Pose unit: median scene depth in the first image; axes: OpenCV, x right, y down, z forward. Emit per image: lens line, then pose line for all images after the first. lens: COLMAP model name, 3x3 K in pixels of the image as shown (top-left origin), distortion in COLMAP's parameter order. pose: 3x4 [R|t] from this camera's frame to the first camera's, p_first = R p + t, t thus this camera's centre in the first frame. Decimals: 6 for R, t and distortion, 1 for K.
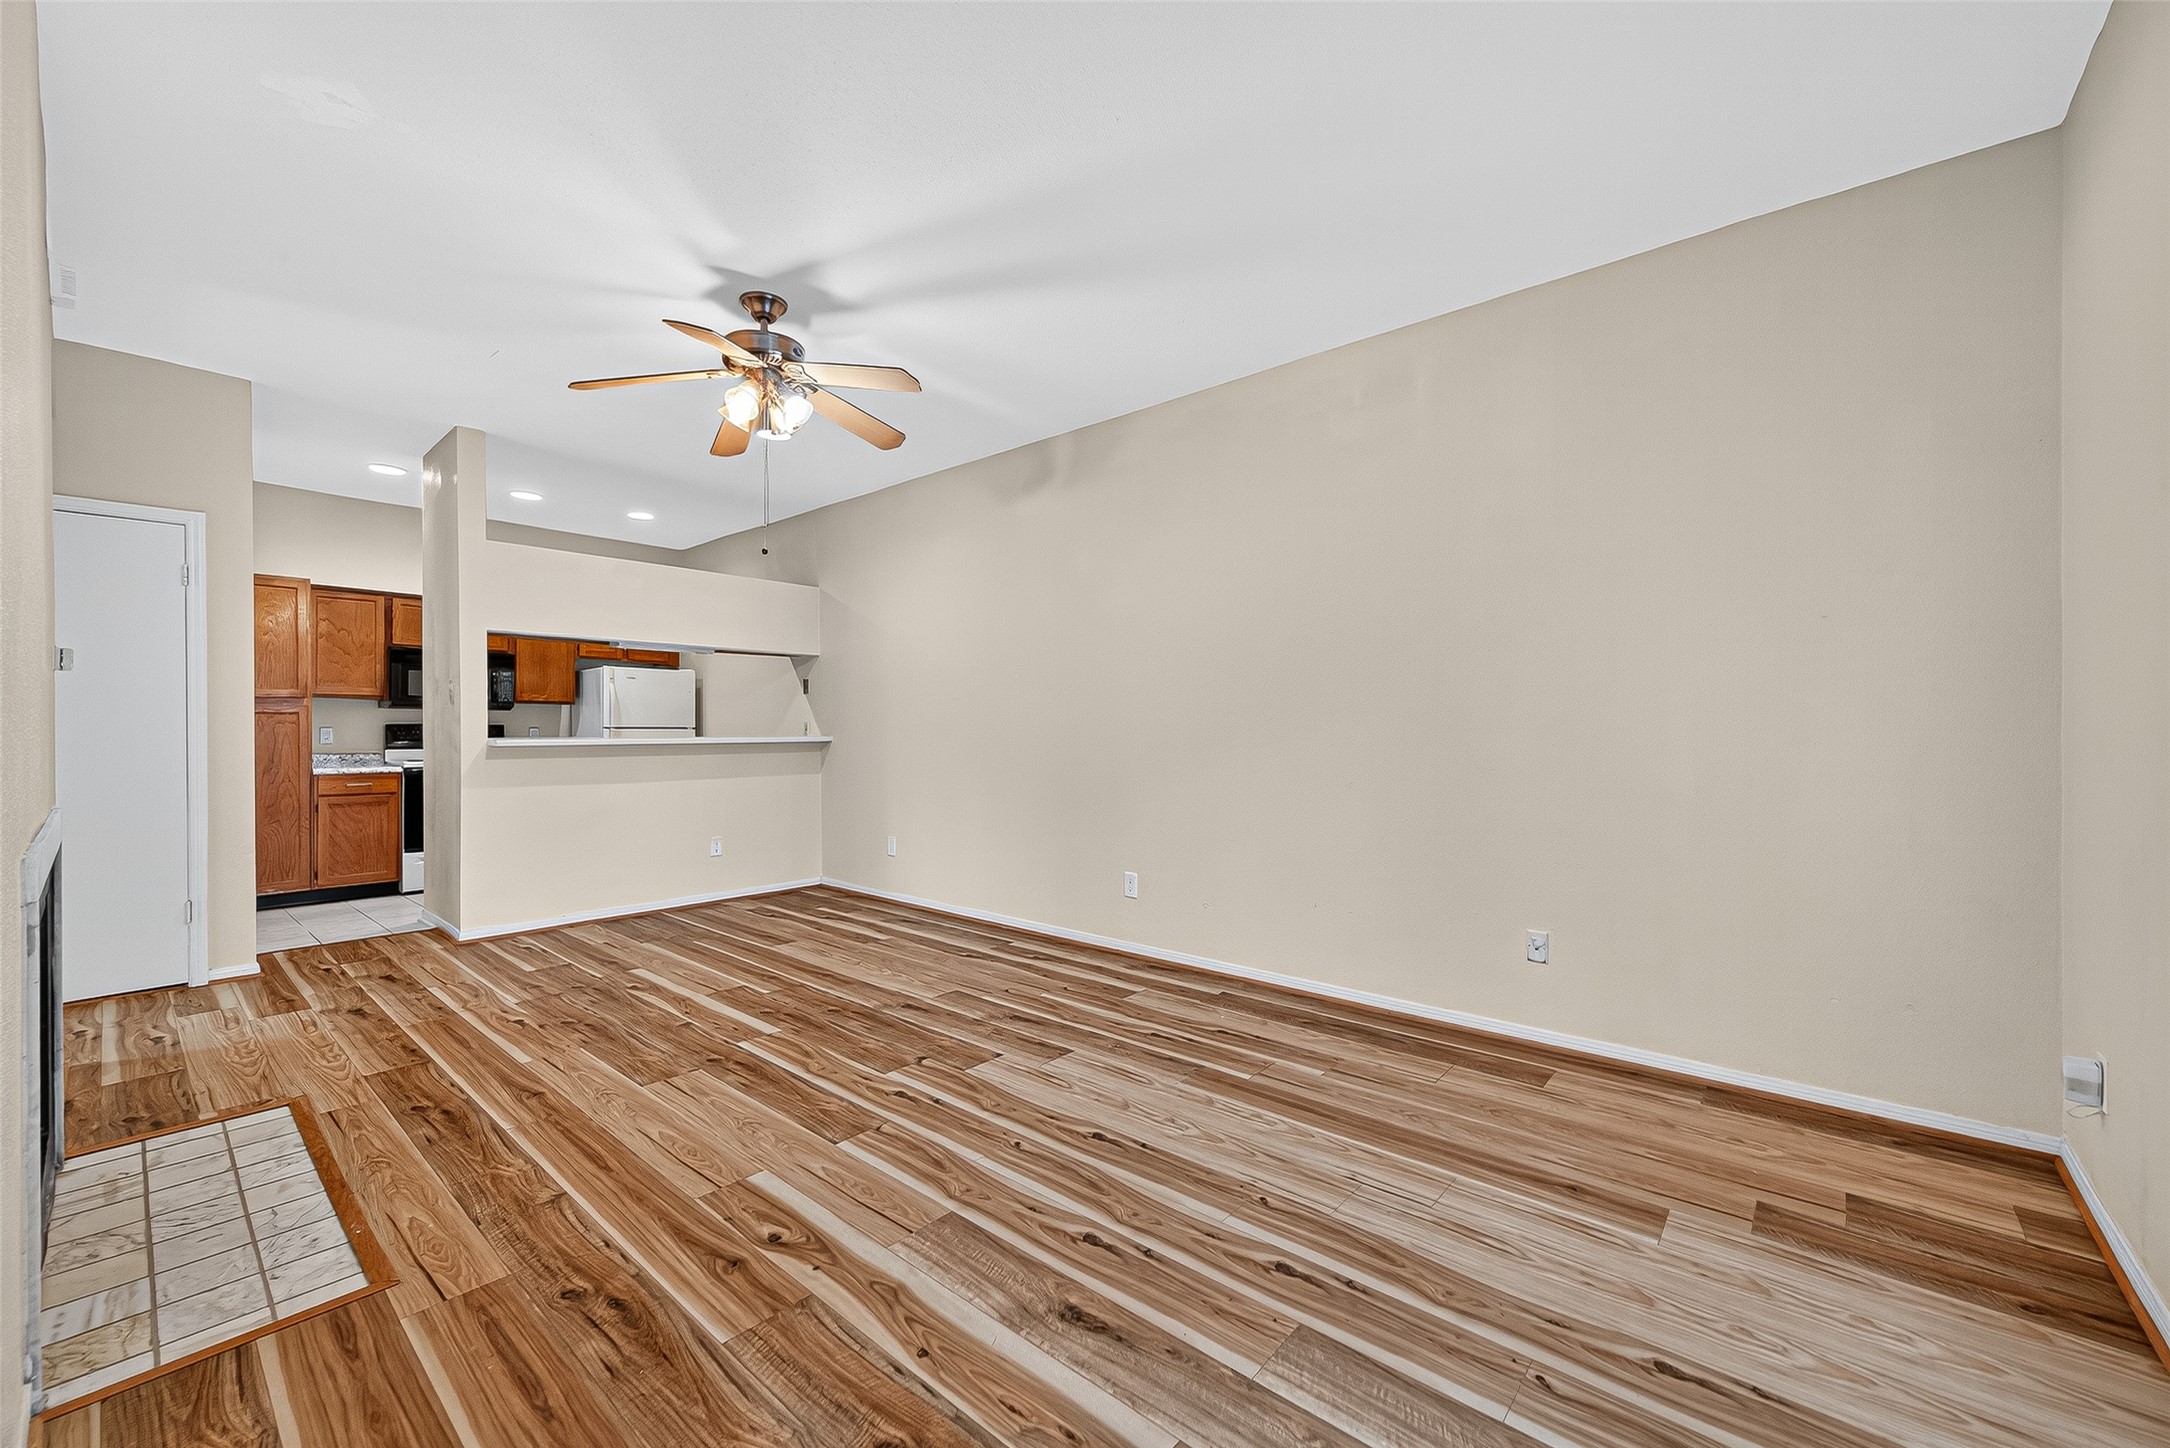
lens RADIAL K [[834.8, 0, 1085.0], [0, 834.8, 724.0], [0, 0, 1]] dist [-0.000395, 0.000345]
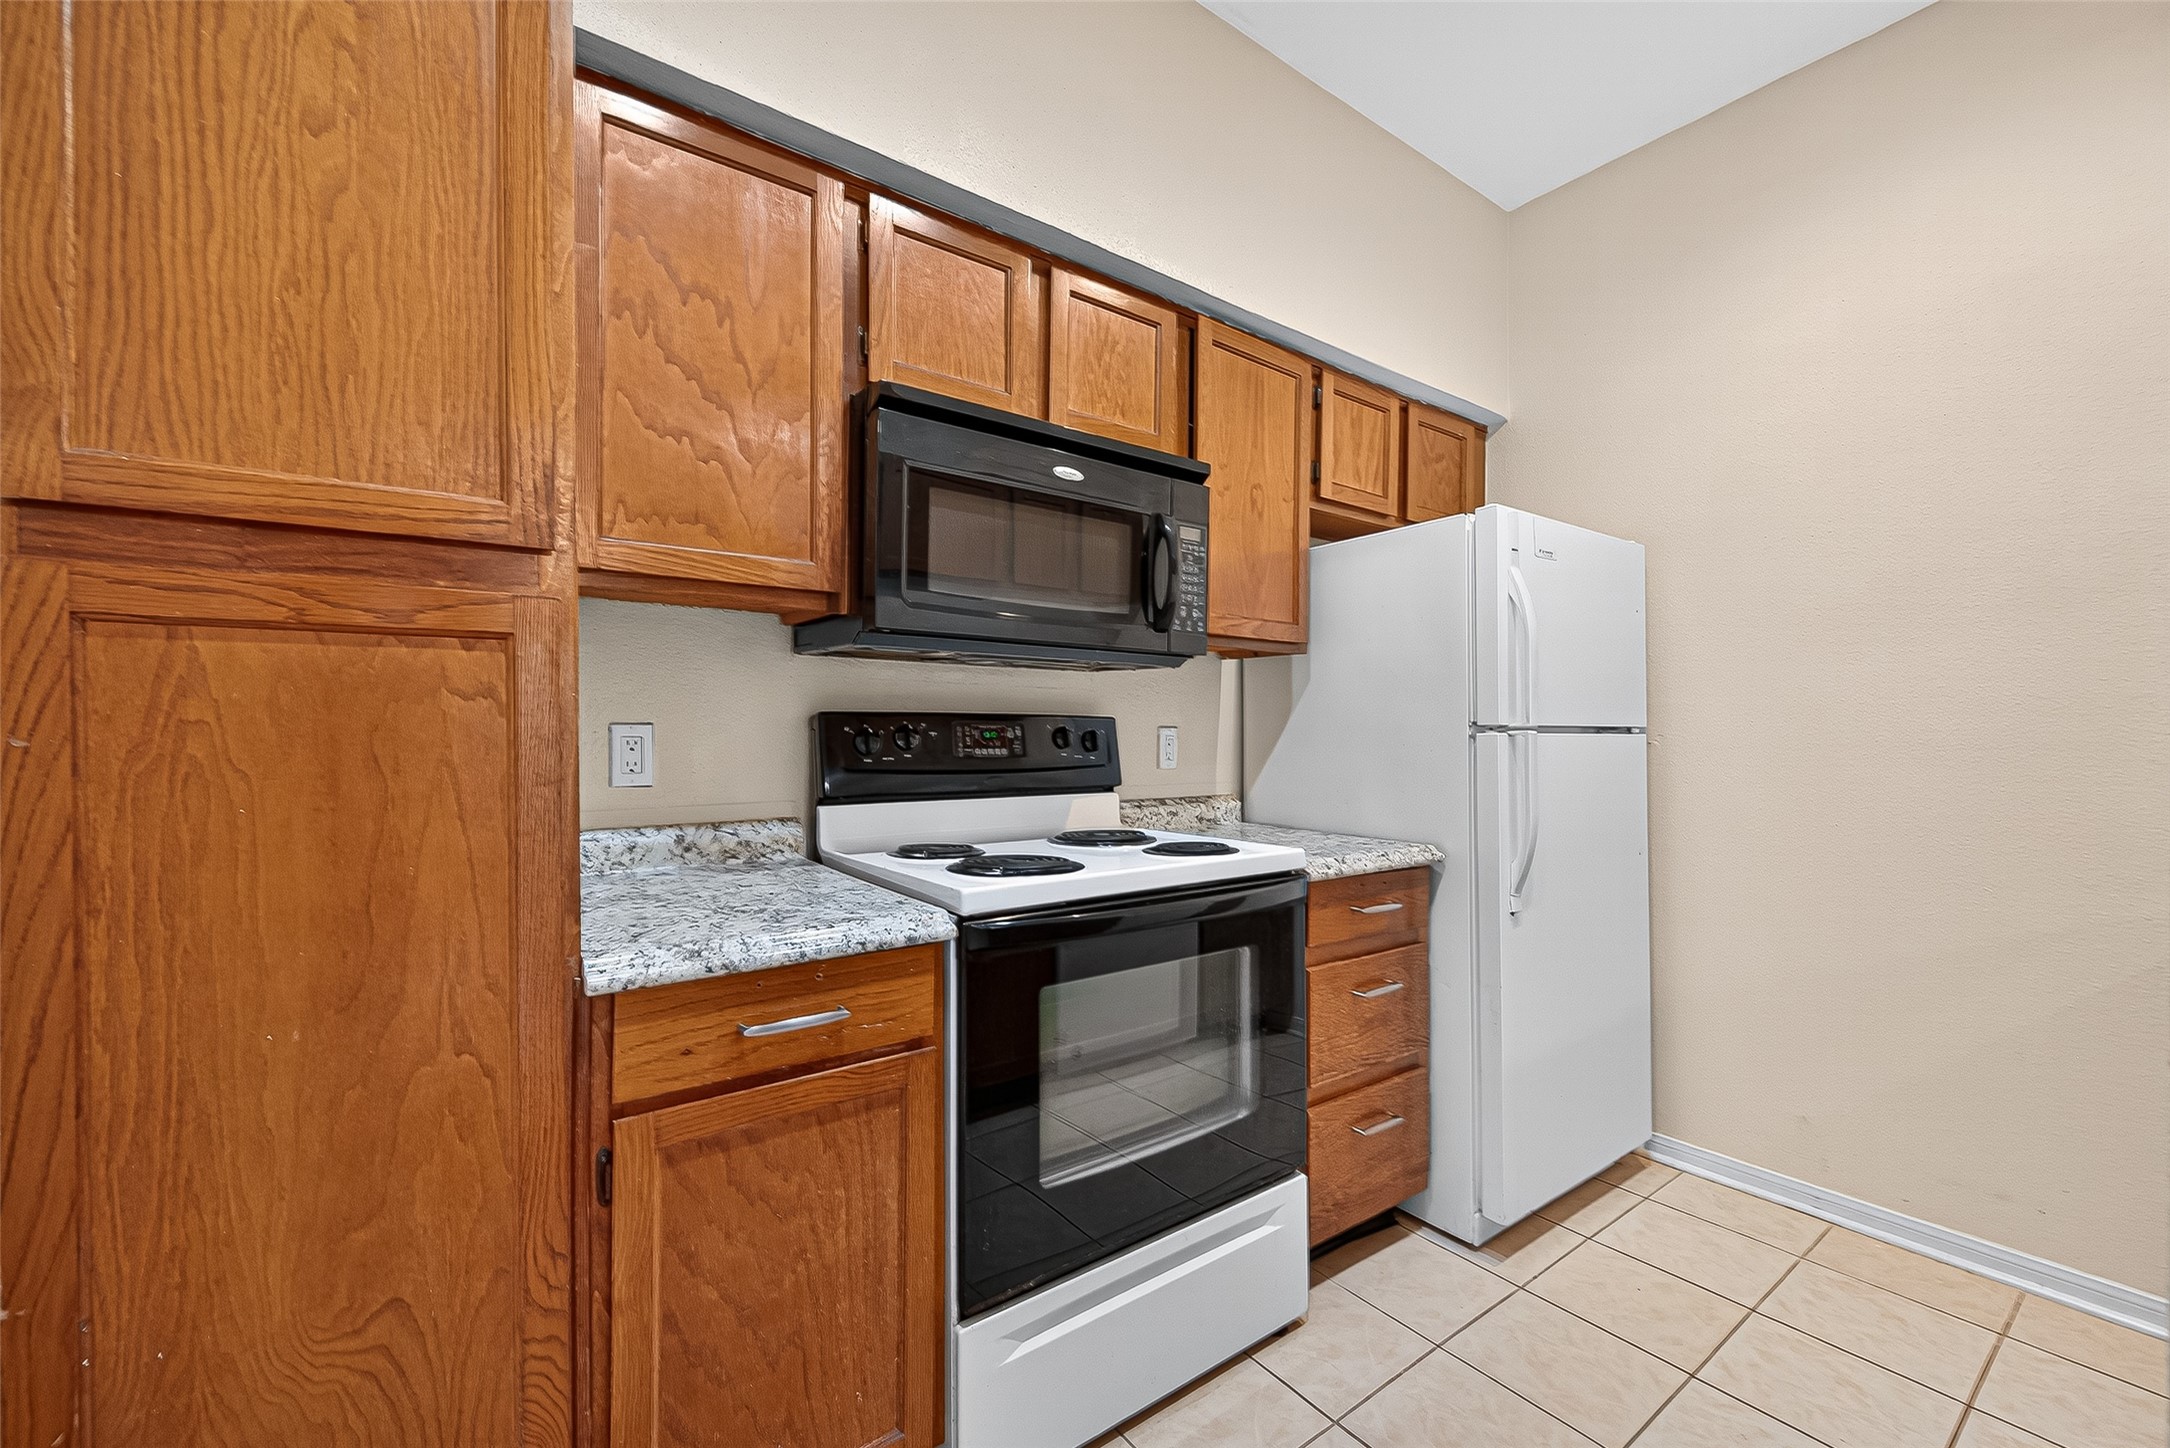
lens RADIAL K [[845.2, 0, 1093.9], [0, 845.2, 727.9], [0, 0, 1]] dist [0.015263, -0.004910]
pose [[0.978137, -0.001818, -0.207951, -0.869119], [0.000529, 0.999980, -0.006254, 0.007498], [0.207959, 0.006008, 0.978119, 0.939737]]
